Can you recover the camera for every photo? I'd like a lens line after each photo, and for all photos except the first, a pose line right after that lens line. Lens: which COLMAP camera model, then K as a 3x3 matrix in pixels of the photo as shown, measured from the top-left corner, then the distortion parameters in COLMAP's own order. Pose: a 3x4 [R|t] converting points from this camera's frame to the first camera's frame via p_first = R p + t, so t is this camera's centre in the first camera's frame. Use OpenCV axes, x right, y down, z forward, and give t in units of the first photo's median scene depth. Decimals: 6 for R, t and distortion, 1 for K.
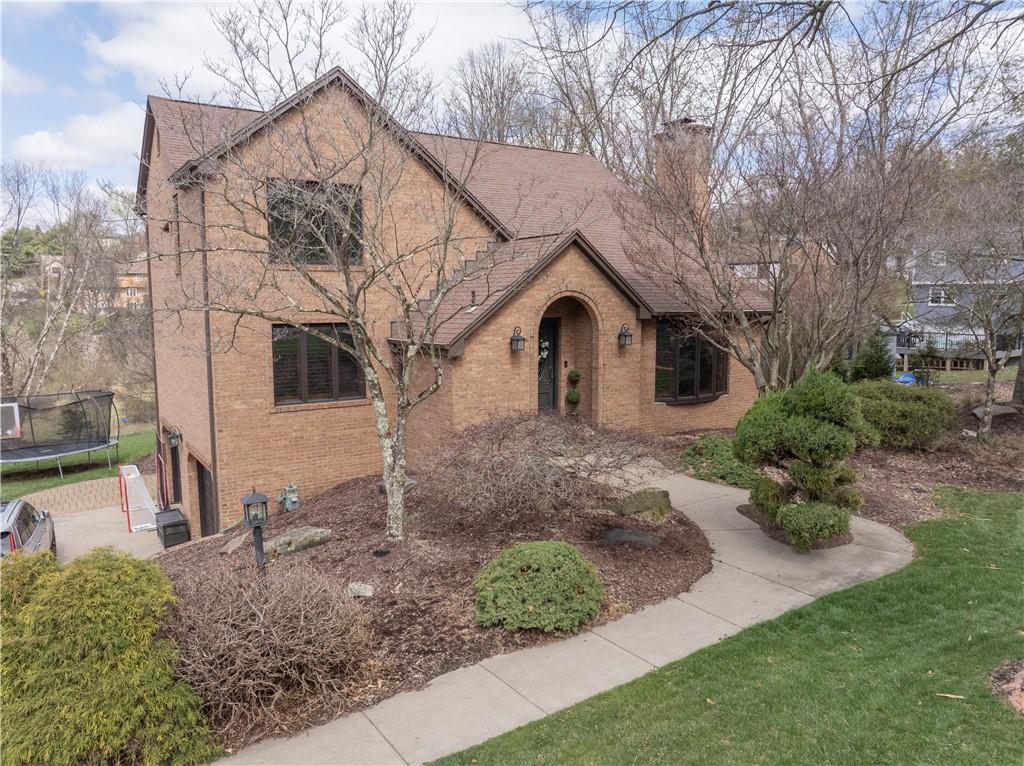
lens RADIAL K [[709.0, 0, 512.0], [0, 709.0, 383.0], [0, 0, 1]] dist [-0.029007, -0.002177]
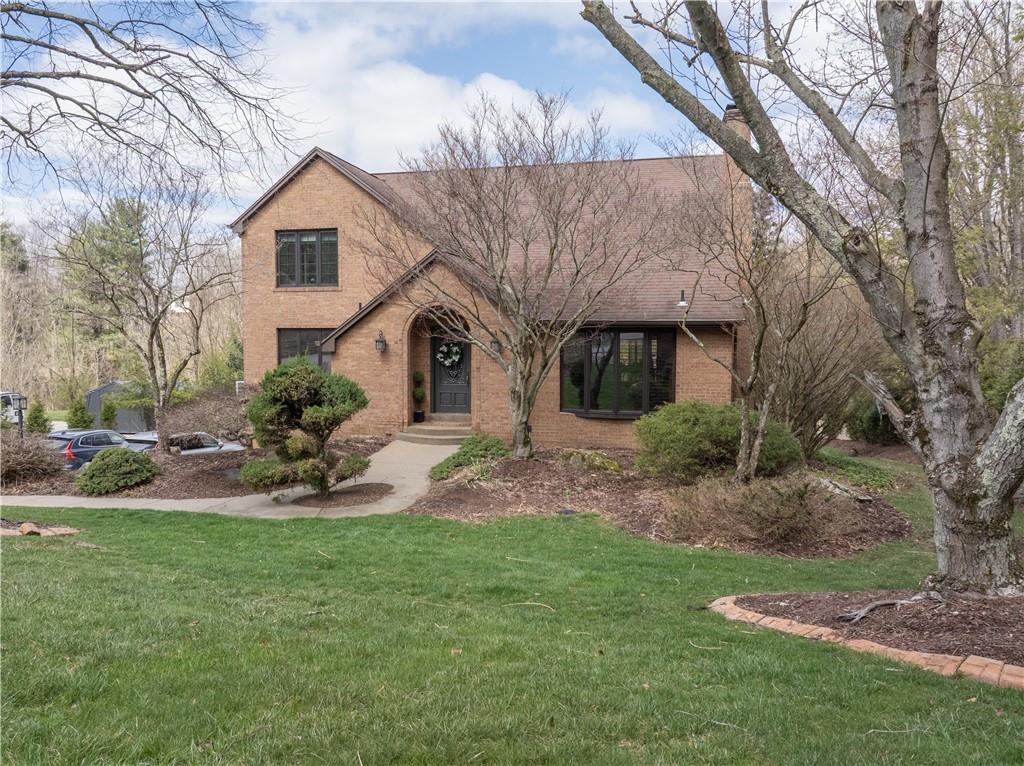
lens RADIAL K [[764.7, 0, 474.1], [0, 764.7, 384.0], [0, 0, 1]] dist [-0.031797, 0.000942]
pose [[0.677339, 0.055686, -0.733561, 1.064379], [-0.088588, 0.996049, -0.006186, 0.006515], [0.730318, 0.069174, 0.679596, 0.213217]]
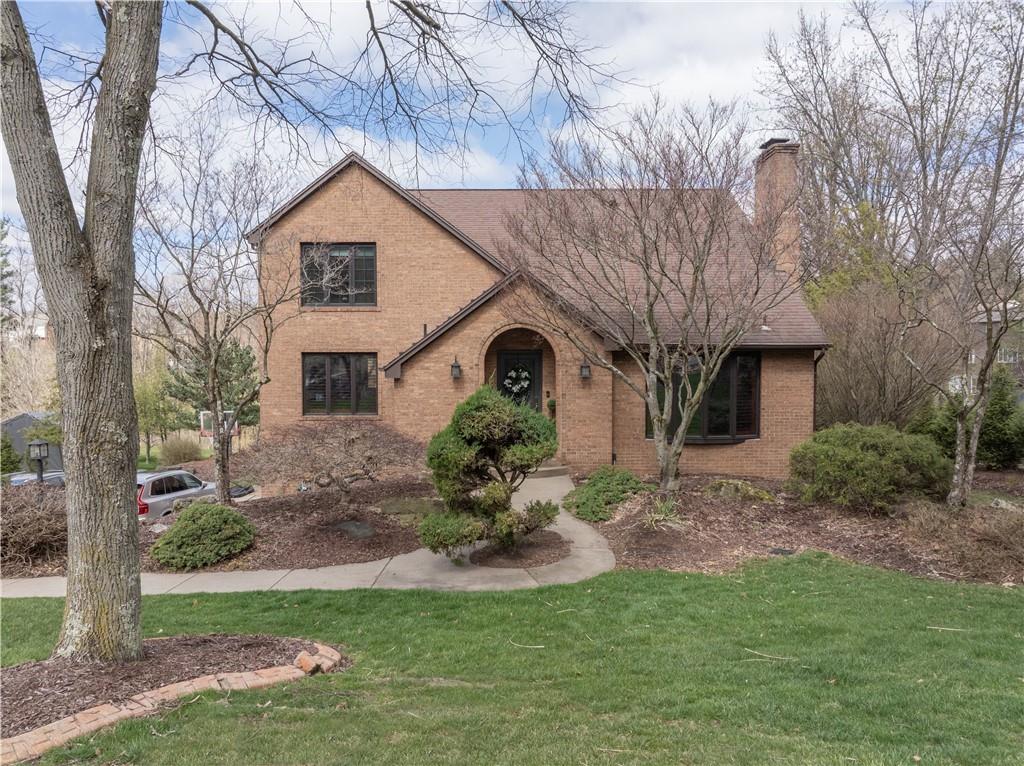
lens RADIAL K [[709.0, 0, 512.0], [0, 709.0, 383.0], [0, 0, 1]] dist [-0.029007, -0.002177]
pose [[0.839741, 0.023868, -0.542463, 0.668585], [-0.065018, 0.996265, -0.056814, 0.021844], [0.539081, 0.082979, 0.838157, 0.109540]]
